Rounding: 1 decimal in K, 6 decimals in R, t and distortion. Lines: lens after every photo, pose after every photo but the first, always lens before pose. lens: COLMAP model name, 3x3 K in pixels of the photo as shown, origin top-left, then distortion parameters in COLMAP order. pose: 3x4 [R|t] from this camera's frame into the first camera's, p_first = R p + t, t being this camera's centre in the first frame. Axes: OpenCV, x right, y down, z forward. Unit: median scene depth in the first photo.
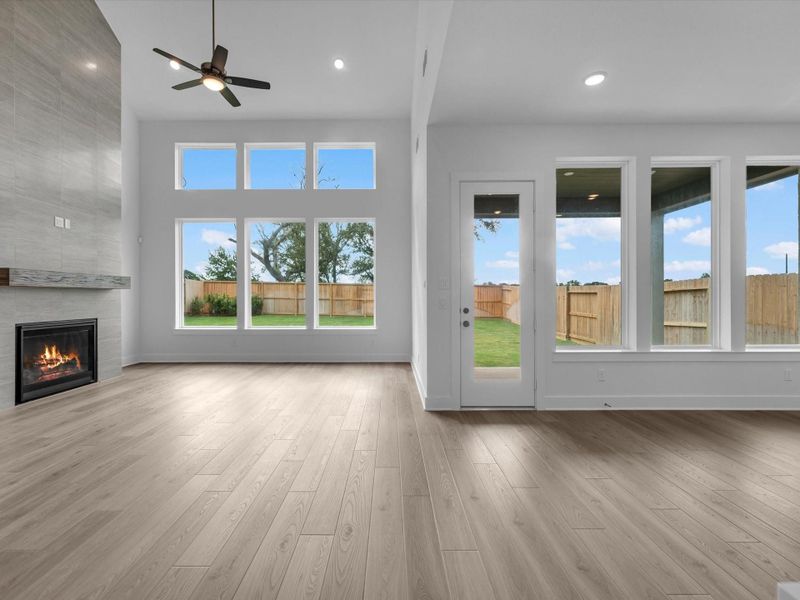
lens RADIAL K [[392.6, 0, 385.6], [0, 392.6, 299.3], [0, 0, 1]] dist [-0.002968, -0.000659]
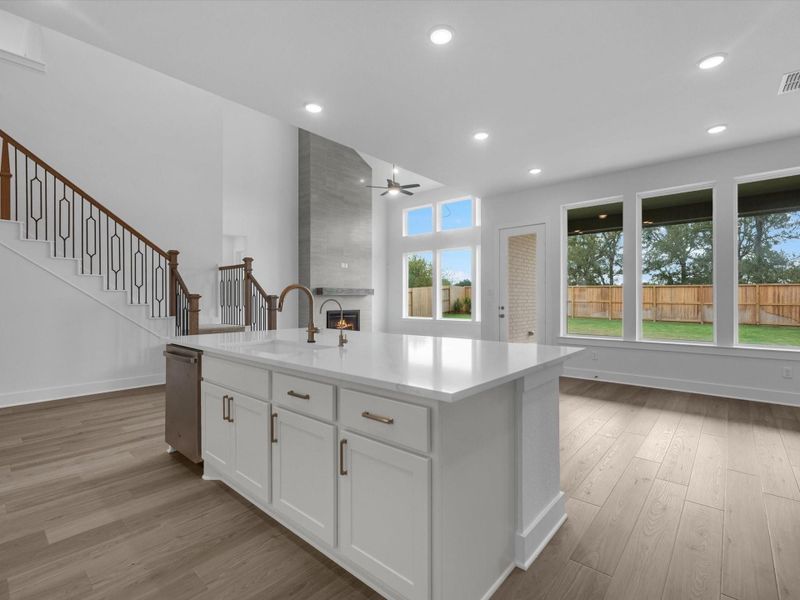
lens RADIAL K [[392.6, 0, 385.6], [0, 392.6, 299.3], [0, 0, 1]] dist [-0.002968, -0.000659]
pose [[0.743911, 0.000805, -0.668278, 0.556895], [-0.004073, 0.999986, -0.003330, -0.000021], [0.668266, 0.005199, 0.743904, -0.325684]]
